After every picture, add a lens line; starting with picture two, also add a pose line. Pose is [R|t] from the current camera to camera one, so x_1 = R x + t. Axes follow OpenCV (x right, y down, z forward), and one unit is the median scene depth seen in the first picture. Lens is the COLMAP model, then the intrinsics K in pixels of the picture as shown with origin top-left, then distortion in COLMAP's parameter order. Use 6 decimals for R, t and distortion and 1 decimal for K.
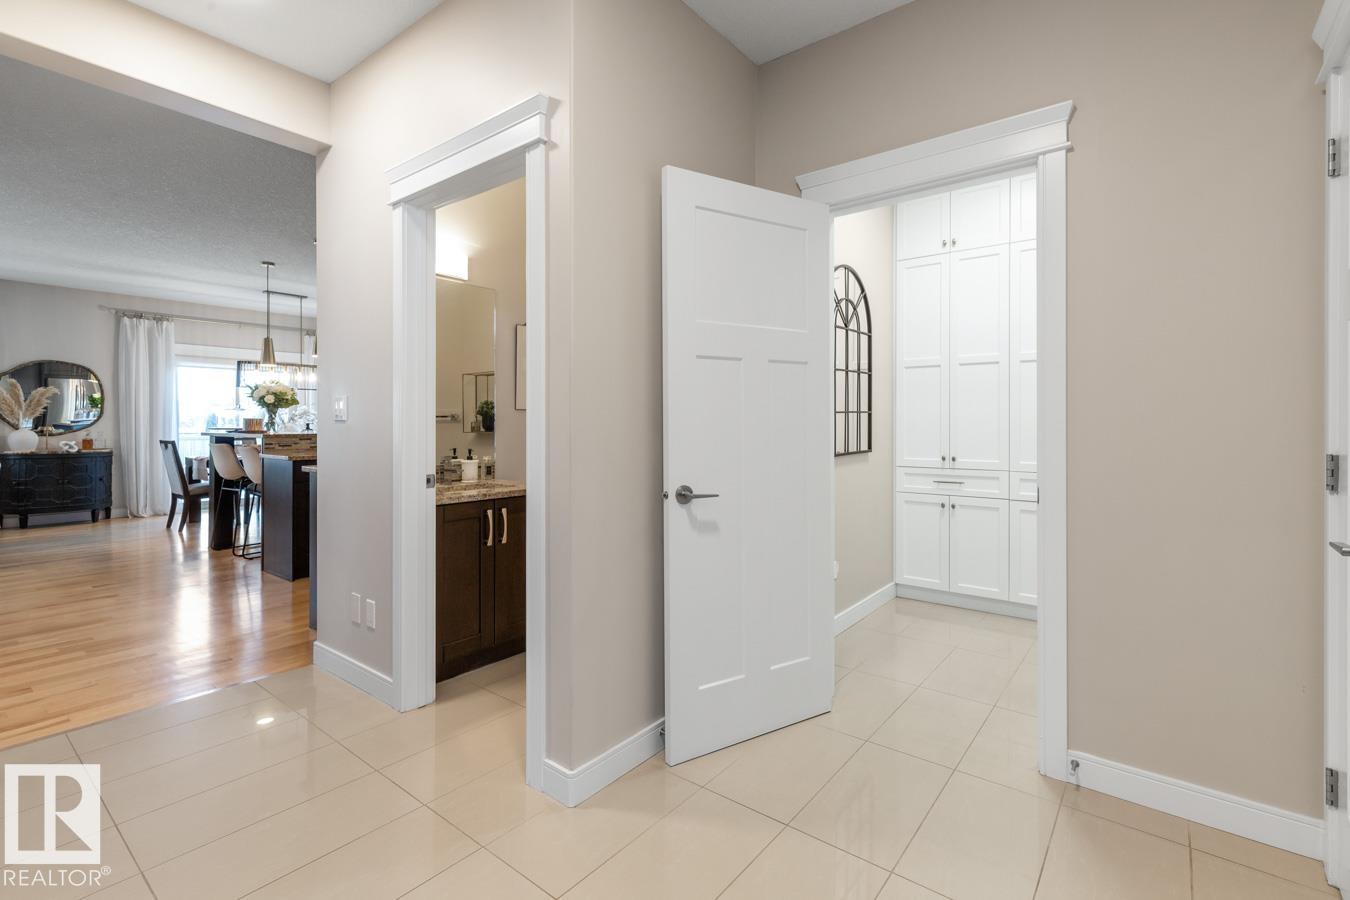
lens RADIAL K [[624.2, 0, 689.3], [0, 624.2, 416.9], [0, 0, 1]] dist [0.011760, -0.002366]
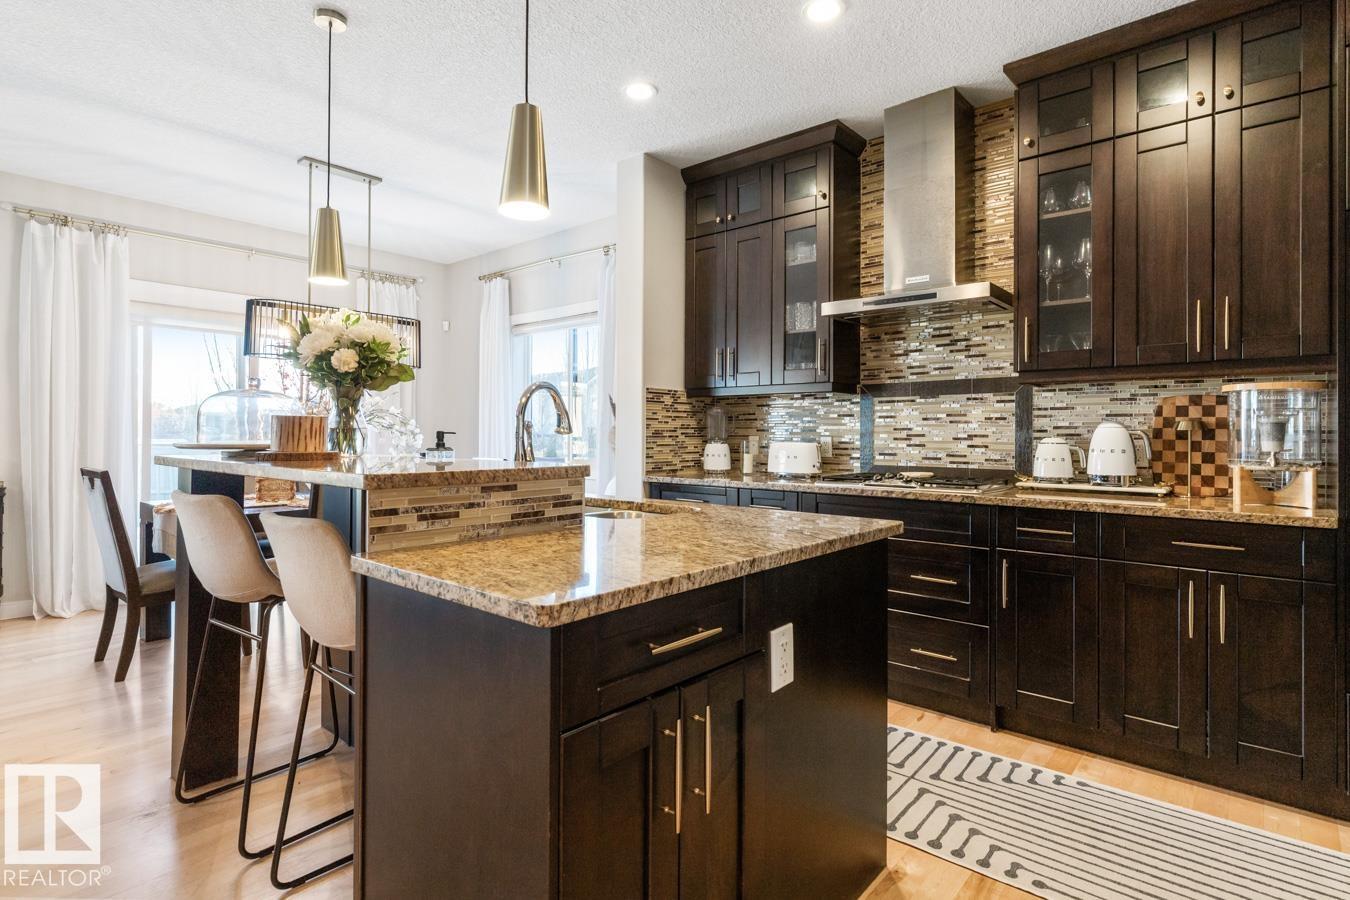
lens RADIAL K [[668.2, 0, 677.3], [0, 668.2, 430.0], [0, 0, 1]] dist [-0.003872, 0.001205]
pose [[0.999270, 0.006074, -0.037725, -0.427576], [-0.006033, 0.999981, 0.001222, 0.007372], [0.037731, -0.000993, 0.999287, 0.579391]]
